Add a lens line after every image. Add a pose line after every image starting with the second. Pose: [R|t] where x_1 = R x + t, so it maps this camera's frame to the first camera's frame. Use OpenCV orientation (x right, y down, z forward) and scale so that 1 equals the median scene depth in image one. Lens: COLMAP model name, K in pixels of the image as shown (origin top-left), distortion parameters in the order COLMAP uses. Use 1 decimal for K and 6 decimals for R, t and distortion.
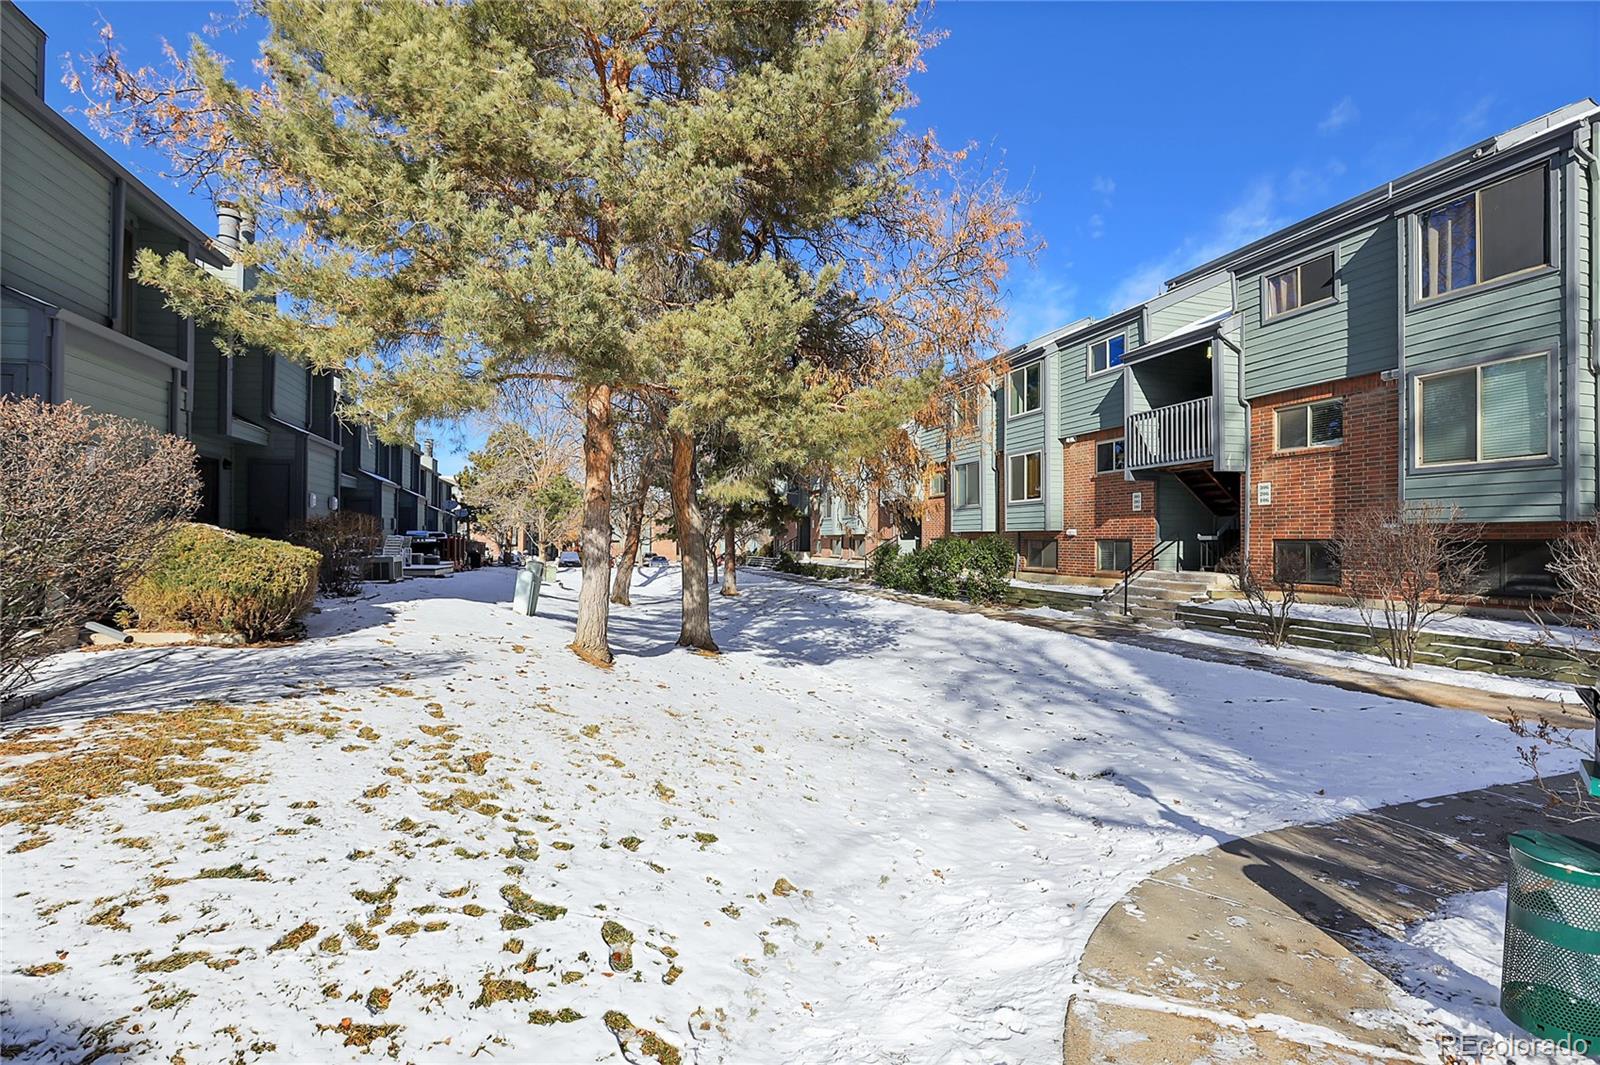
lens RADIAL K [[730.1, 0, 805.5], [0, 730.1, 536.2], [0, 0, 1]] dist [-0.043144, 0.013318]
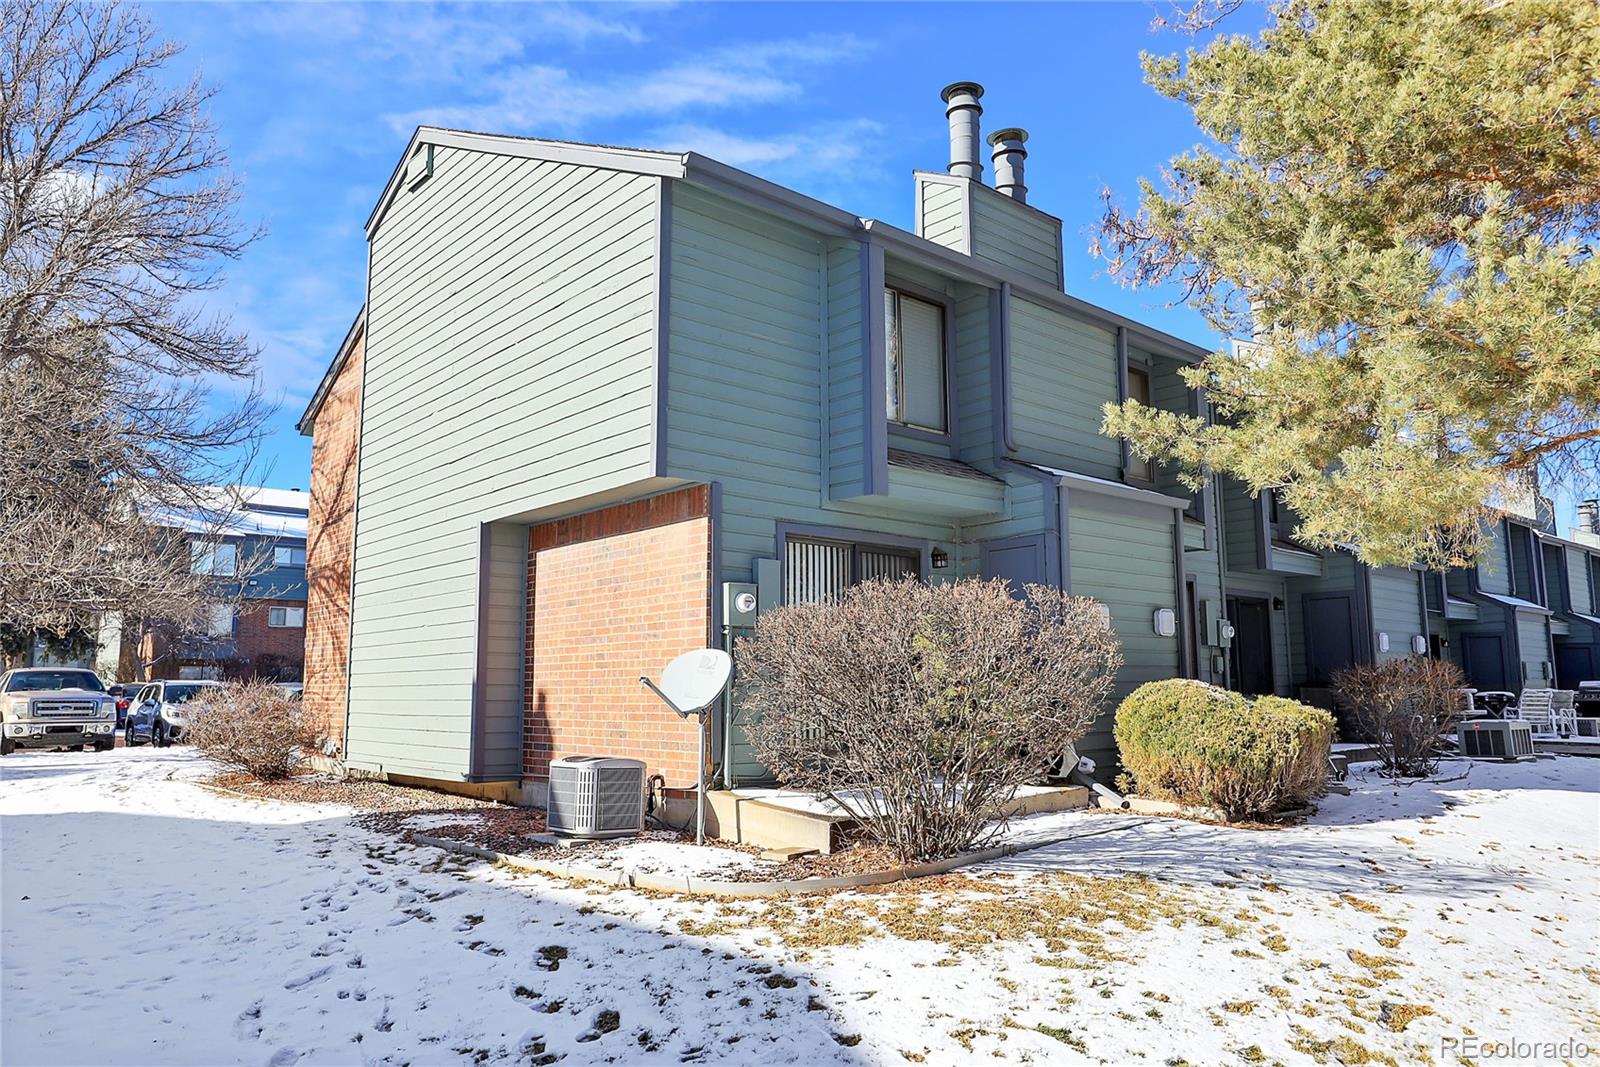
lens RADIAL K [[1106.1, 0, 833.6], [0, 1106.1, 539.2], [0, 0, 1]] dist [-0.000236, 0.049592]
pose [[0.423578, -0.134884, -0.895761, 0.275766], [0.013924, 0.989705, -0.142446, -0.000904], [0.905753, 0.047865, 0.421095, 0.007241]]
